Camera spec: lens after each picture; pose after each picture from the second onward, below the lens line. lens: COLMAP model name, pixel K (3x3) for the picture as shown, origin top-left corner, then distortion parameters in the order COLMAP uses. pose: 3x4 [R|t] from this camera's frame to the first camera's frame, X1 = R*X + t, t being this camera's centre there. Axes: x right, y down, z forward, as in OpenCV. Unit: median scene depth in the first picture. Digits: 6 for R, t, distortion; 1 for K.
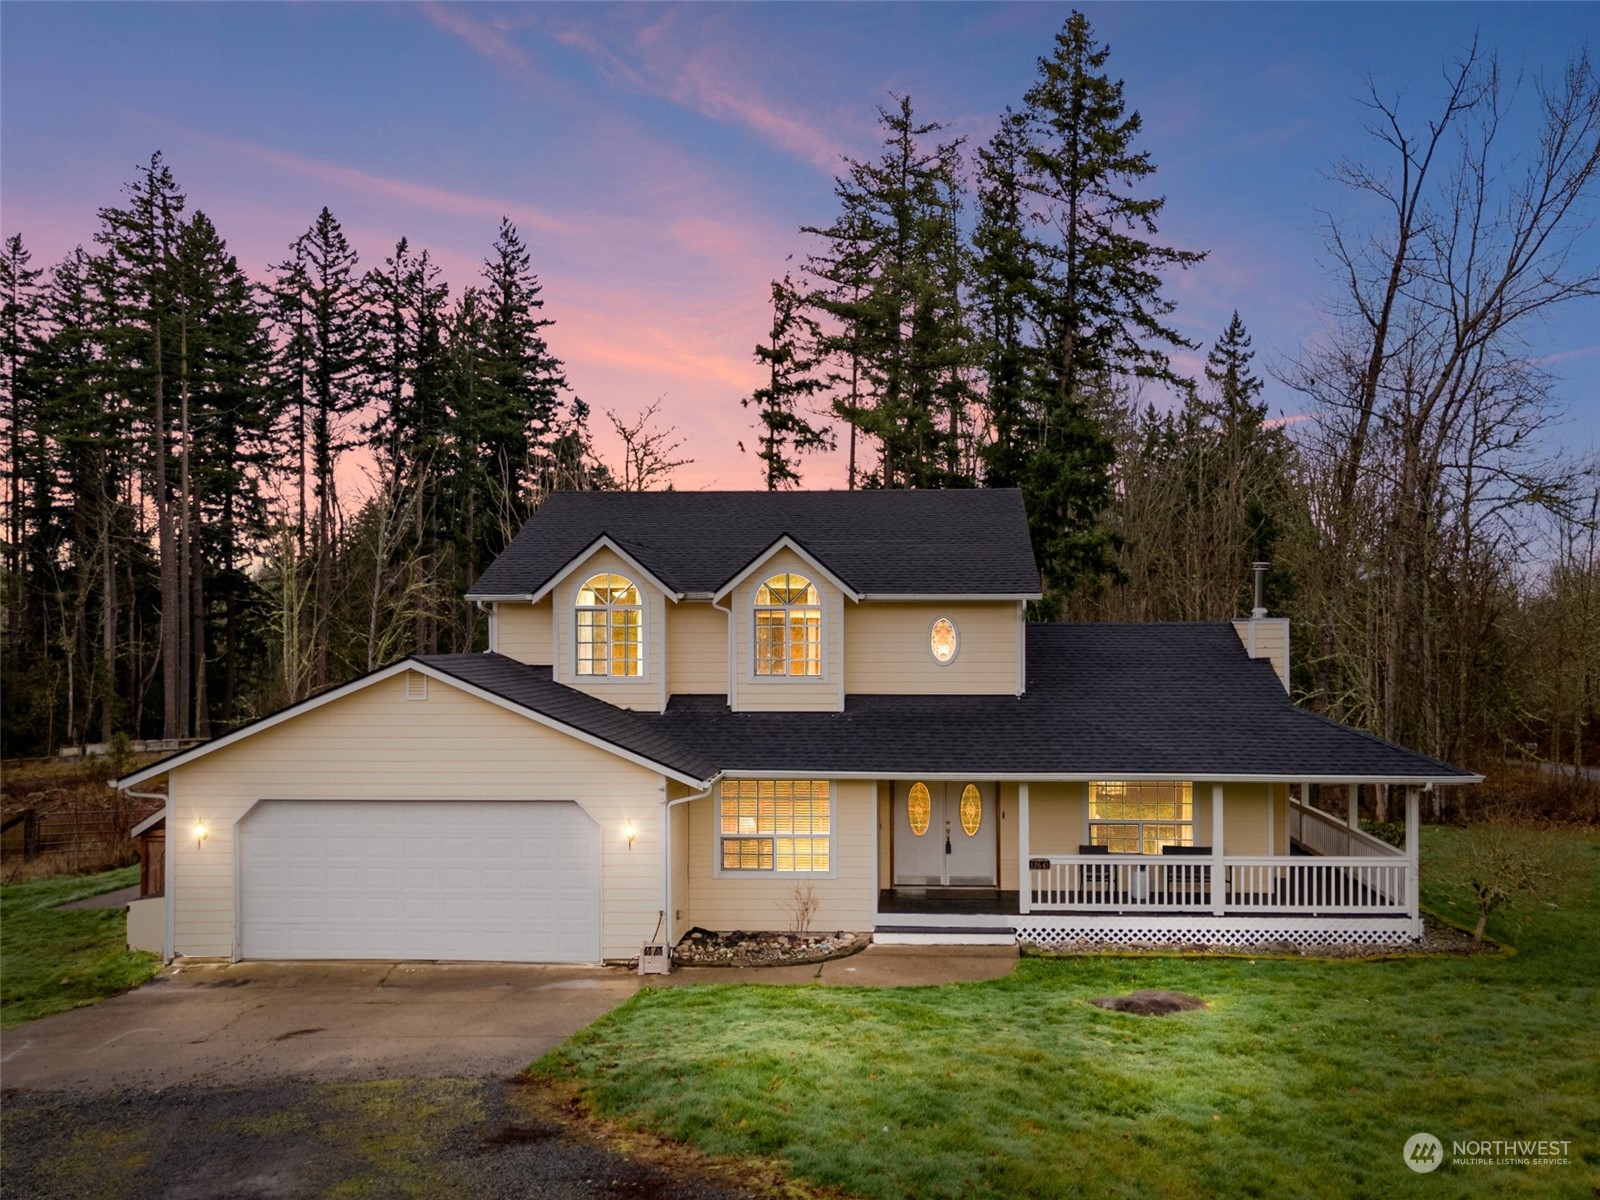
lens RADIAL K [[1376.0, 0, 900.1], [0, 1376.0, 630.5], [0, 0, 1]] dist [0.026781, 0.019155]
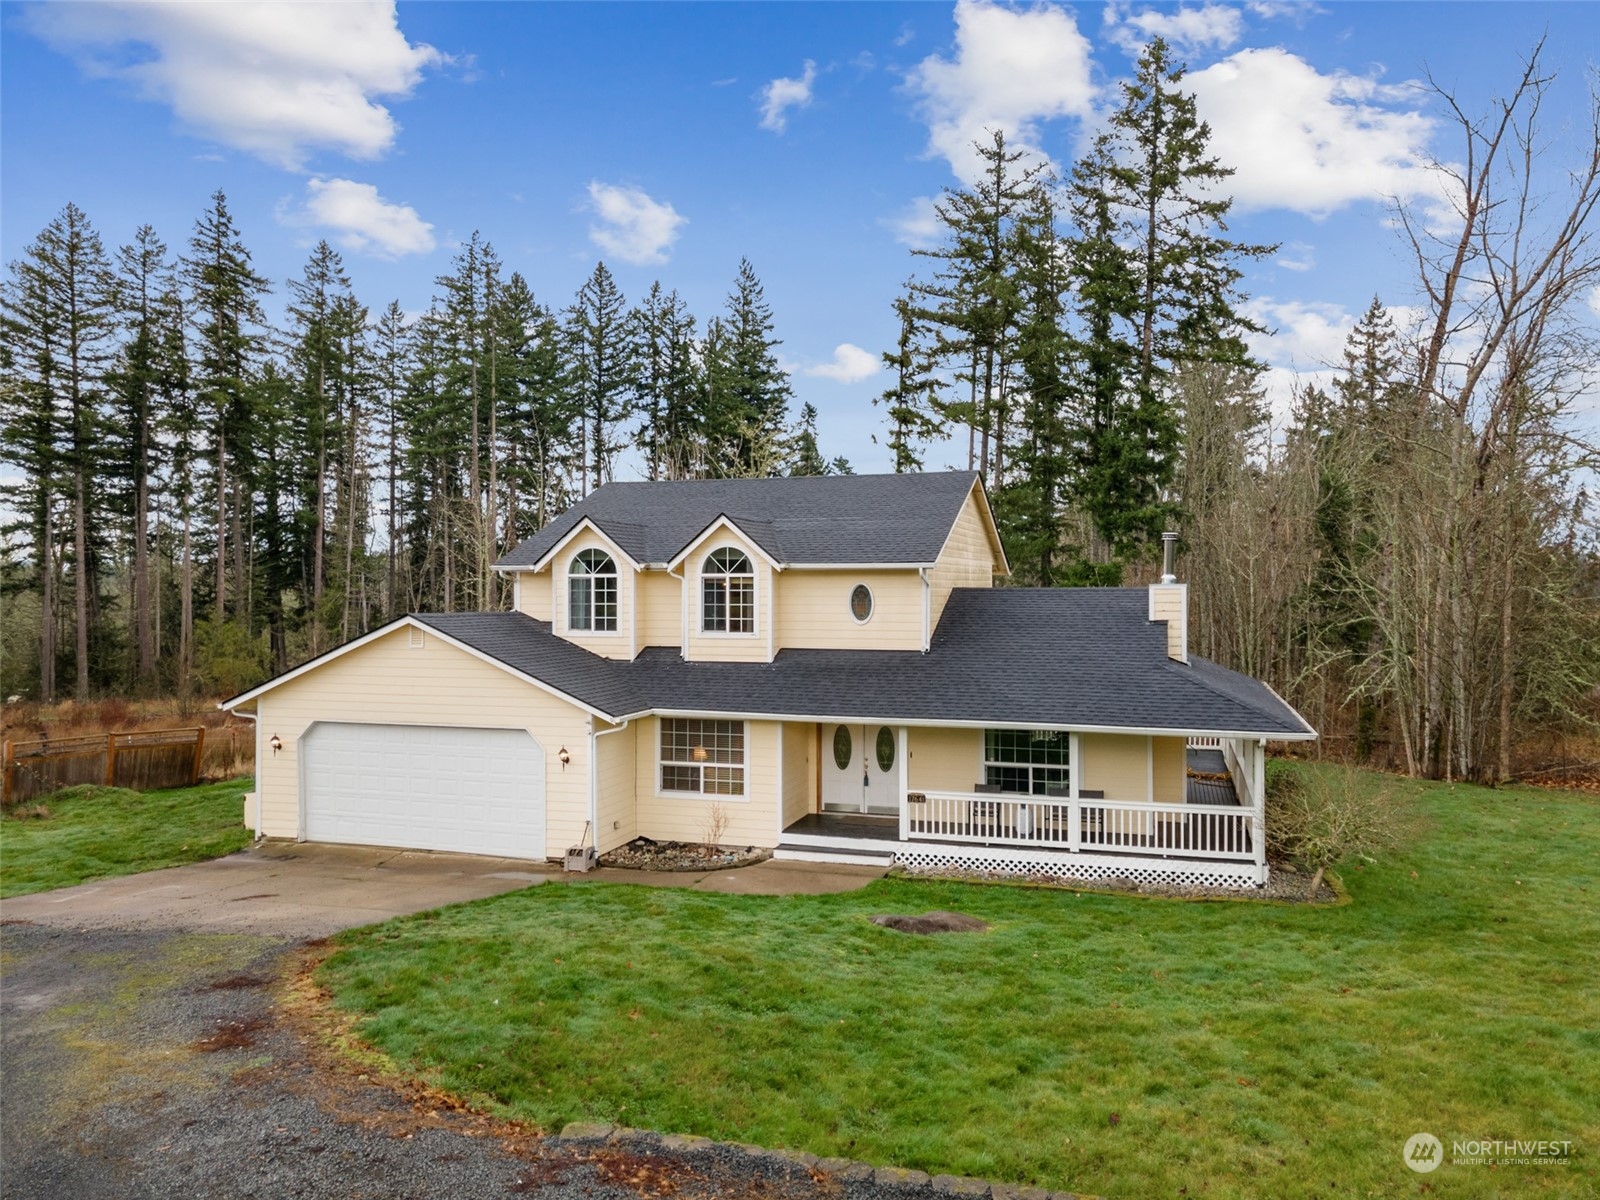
lens RADIAL K [[1169.2, 0, 799.3], [0, 1169.2, 595.1], [0, 0, 1]] dist [0.016946, 0.055039]
pose [[0.965617, 0.001760, -0.259964, 0.099431], [-0.001525, 0.999998, 0.001106, -0.000209], [0.259965, -0.000671, 0.965618, 0.012407]]
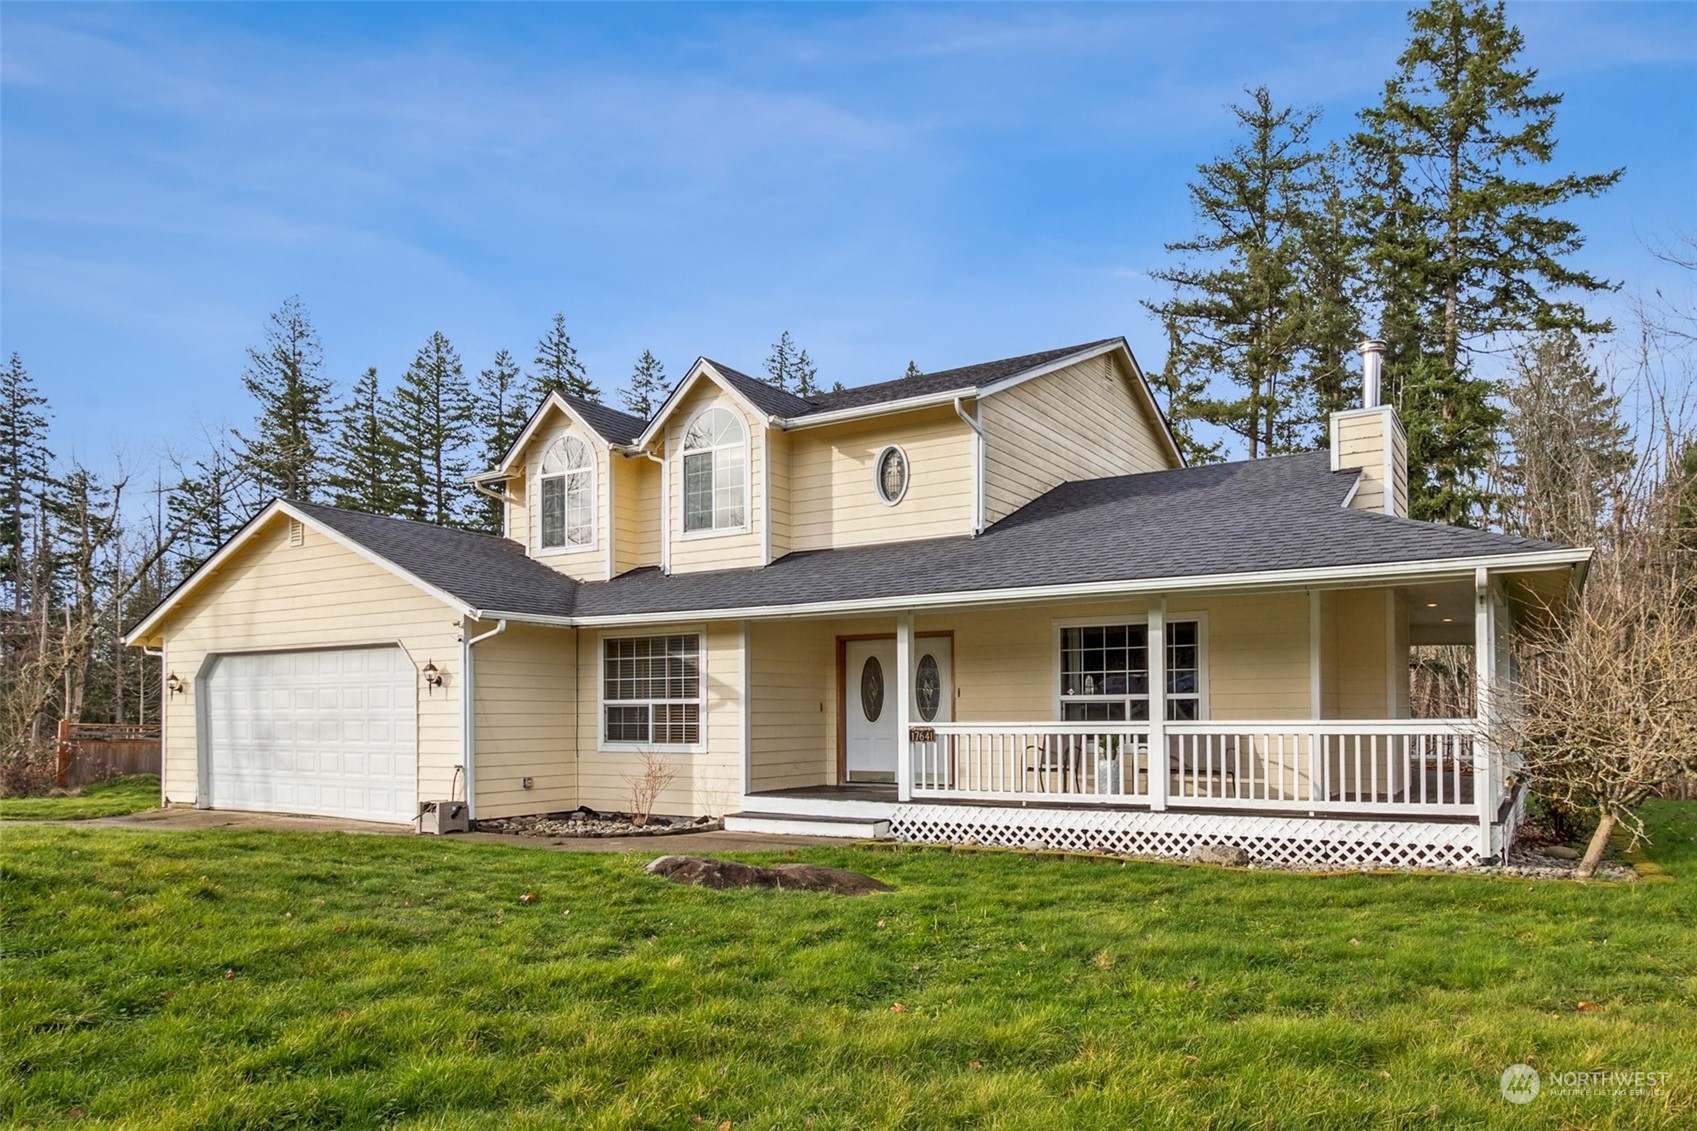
lens RADIAL K [[1088.6, 0, 905.1], [0, 1088.6, 700.5], [0, 0, 1]] dist [0.000147, 0.000145]
pose [[0.884314, -0.010654, -0.466770, 0.139018], [0.008137, 0.999939, -0.007409, 0.059537], [0.466821, 0.002754, 0.884347, 0.185130]]
